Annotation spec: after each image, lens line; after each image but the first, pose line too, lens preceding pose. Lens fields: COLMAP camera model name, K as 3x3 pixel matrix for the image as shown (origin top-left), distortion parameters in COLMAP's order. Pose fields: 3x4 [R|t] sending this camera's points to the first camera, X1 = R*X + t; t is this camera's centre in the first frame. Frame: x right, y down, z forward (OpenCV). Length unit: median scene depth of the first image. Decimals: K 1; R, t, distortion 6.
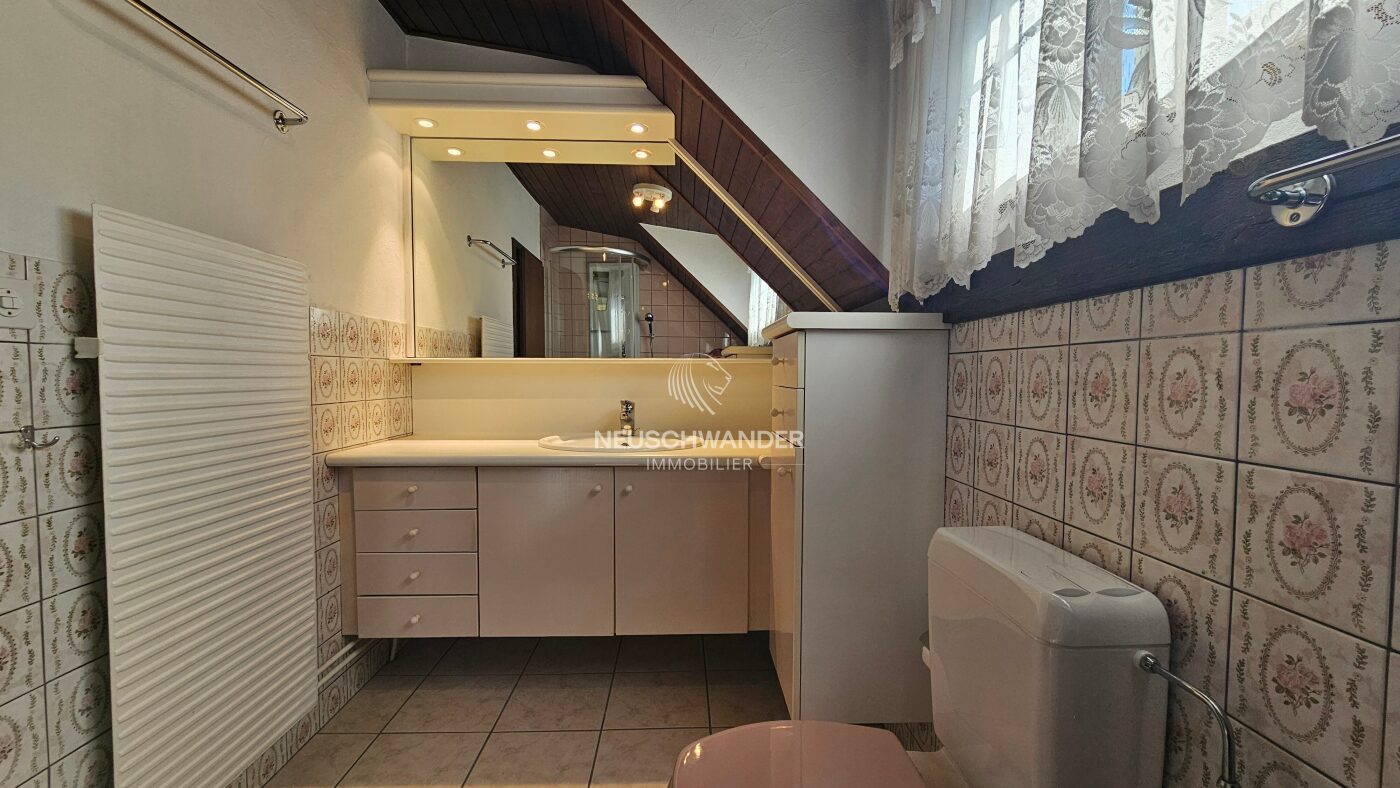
lens RADIAL K [[576.0, 0, 702.2], [0, 576.0, 395.0], [0, 0, 1]] dist [-0.004938, -0.000148]
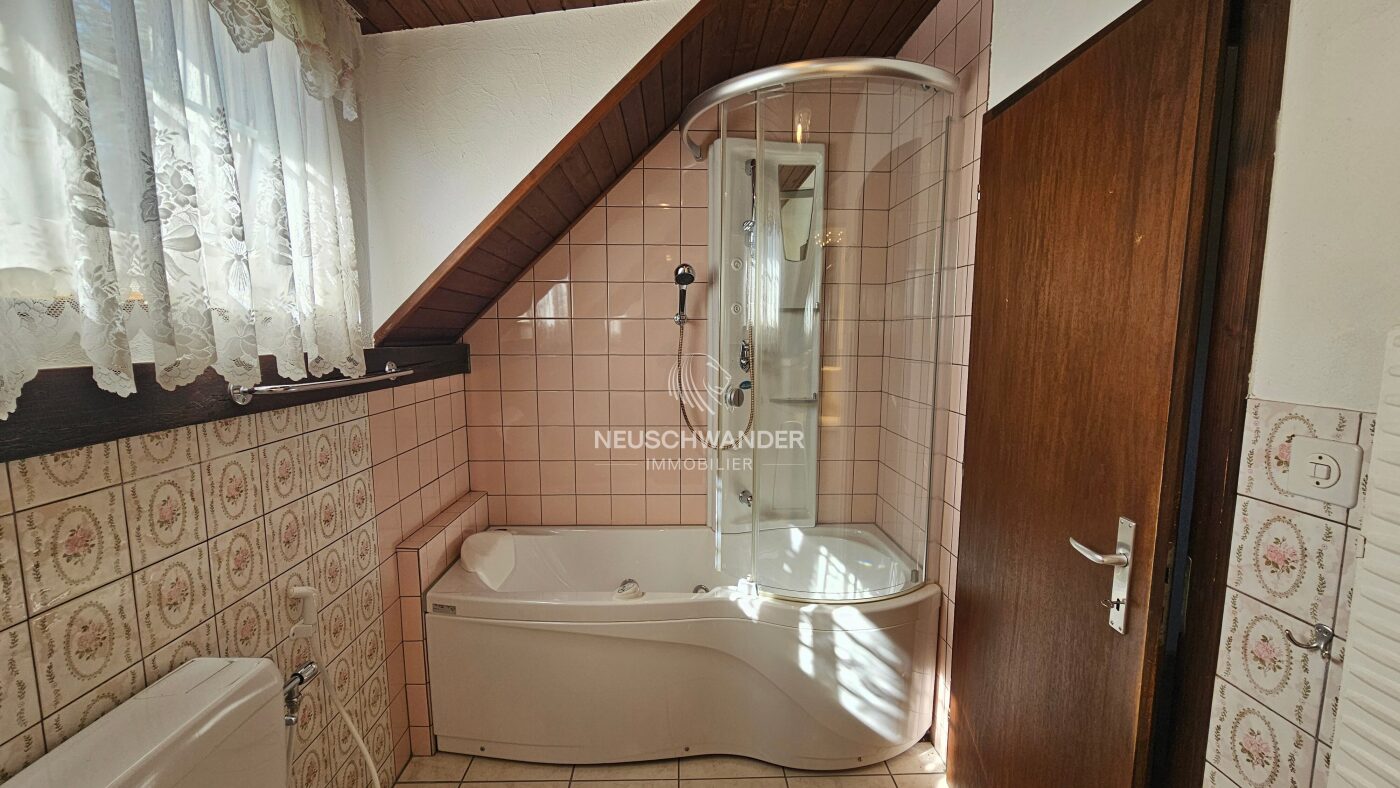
lens RADIAL K [[576.0, 0, 696.2], [0, 576.0, 398.9], [0, 0, 1]] dist [-0.004938, -0.000148]
pose [[-0.999947, -0.006416, 0.008033, -0.424184], [-0.005103, 0.988071, 0.153916, -0.487799], [-0.008924, 0.153867, -0.988051, 2.288293]]
